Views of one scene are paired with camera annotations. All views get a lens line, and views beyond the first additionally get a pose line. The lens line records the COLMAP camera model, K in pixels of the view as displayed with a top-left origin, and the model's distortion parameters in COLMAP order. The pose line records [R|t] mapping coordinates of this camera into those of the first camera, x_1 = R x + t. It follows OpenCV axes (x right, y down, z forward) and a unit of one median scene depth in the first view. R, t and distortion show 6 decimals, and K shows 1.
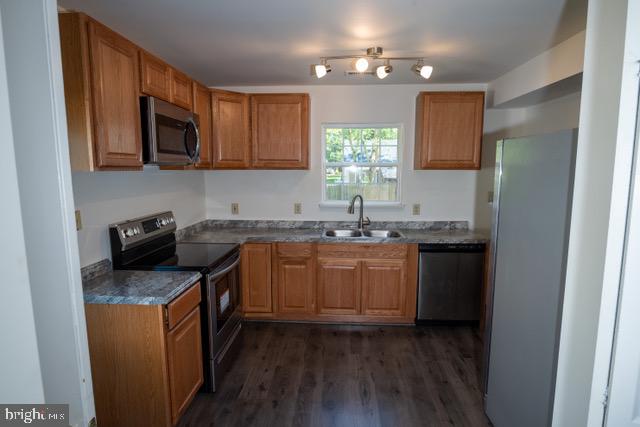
lens RADIAL K [[362.0, 0, 320.0], [0, 362.0, 213.5], [0, 0, 1]] dist [-0.000993, -0.000317]
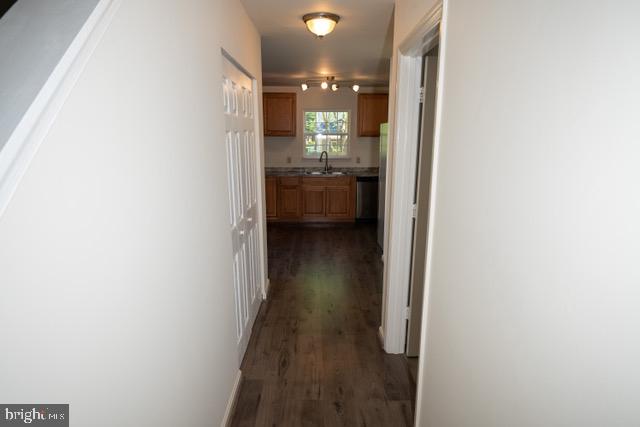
lens RADIAL K [[390.4, 0, 320.0], [0, 390.4, 213.5], [0, 0, 1]] dist [0.001981, 0.000087]
pose [[0.997323, -0.011256, 0.072249, -0.059765], [0.006315, 0.997648, 0.068258, 0.126410], [-0.072847, -0.067619, 0.995048, -0.952441]]
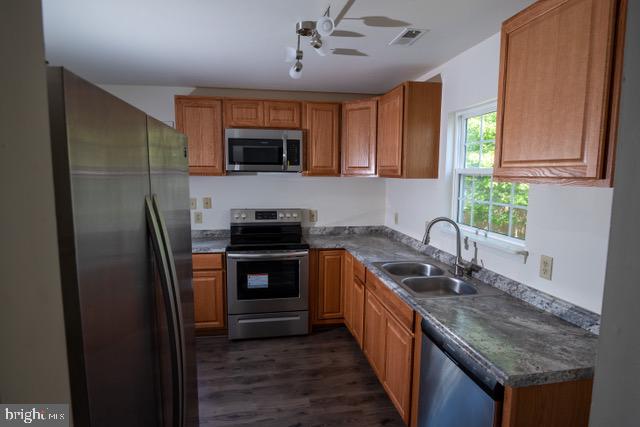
lens RADIAL K [[362.0, 0, 320.0], [0, 362.0, 213.5], [0, 0, 1]] dist [-0.000993, -0.000317]
pose [[0.211419, 0.111591, -0.971004, 0.717162], [-0.127409, 0.988131, 0.085818, -0.091091], [0.969056, 0.105571, 0.223128, 0.671686]]
